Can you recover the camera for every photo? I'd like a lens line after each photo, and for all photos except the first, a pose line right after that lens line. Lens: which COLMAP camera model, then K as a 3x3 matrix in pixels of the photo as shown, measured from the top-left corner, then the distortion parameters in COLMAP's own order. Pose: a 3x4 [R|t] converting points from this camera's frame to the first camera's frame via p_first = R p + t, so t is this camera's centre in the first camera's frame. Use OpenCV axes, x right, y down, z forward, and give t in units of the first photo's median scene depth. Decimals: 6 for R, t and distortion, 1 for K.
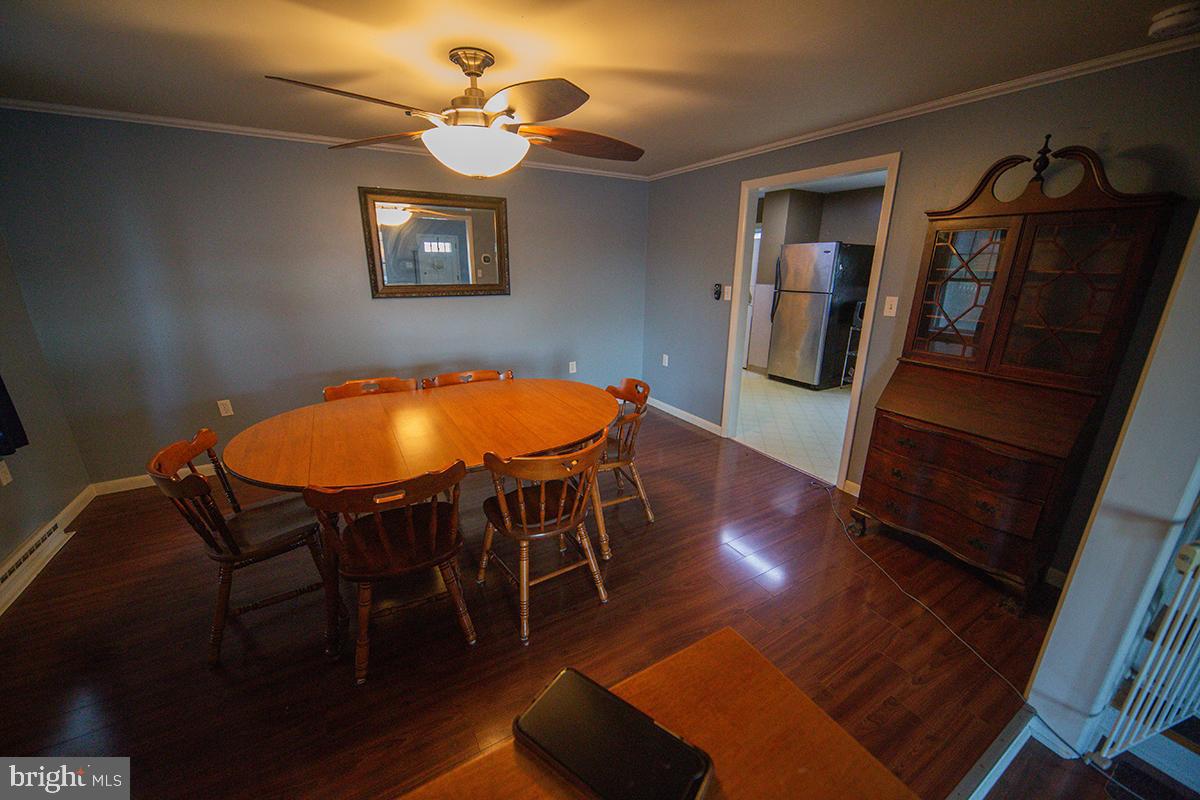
lens RADIAL K [[448.4, 0, 599.7], [0, 448.4, 399.2], [0, 0, 1]] dist [0.001325, 0.000369]
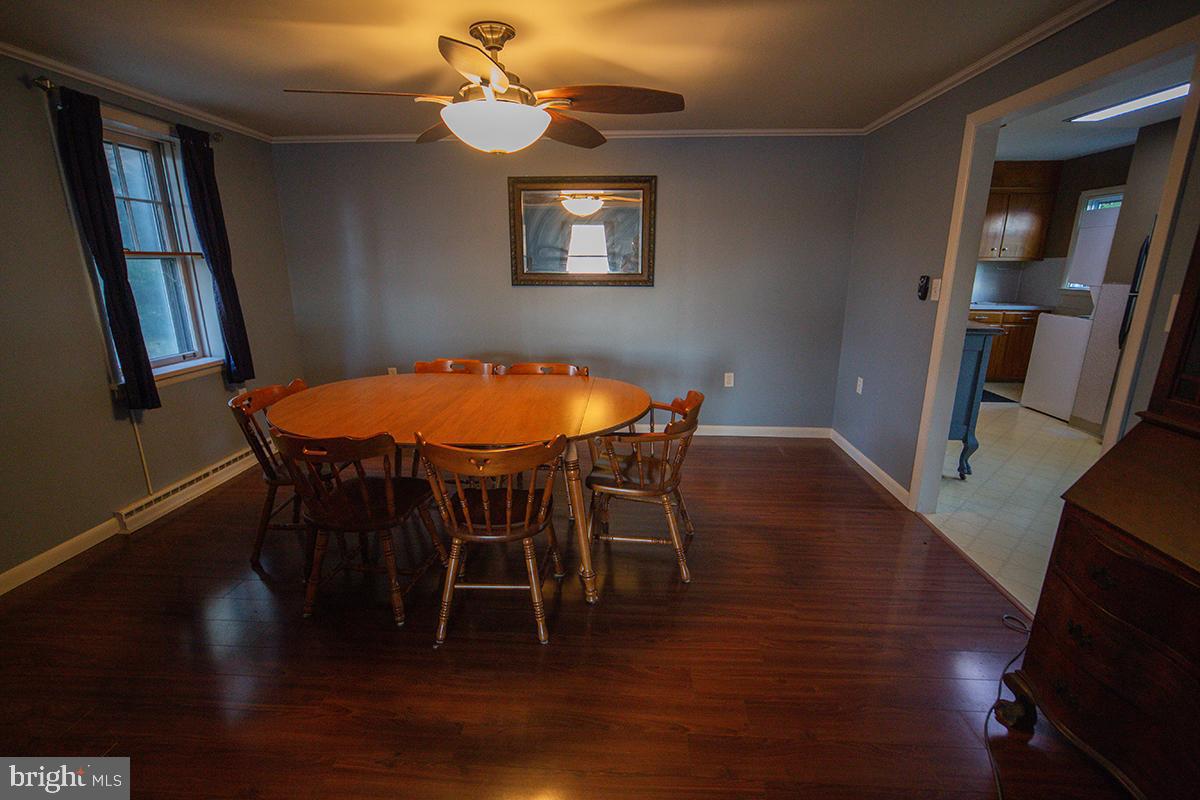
lens RADIAL K [[530.7, 0, 603.5], [0, 530.7, 400.0], [0, 0, 1]] dist [0.001195, 0.000922]
pose [[0.833387, 0.135813, -0.535743, 0.360151], [-0.155368, 0.987818, 0.008729, -0.012035], [0.530402, 0.075963, 0.844336, 0.123141]]
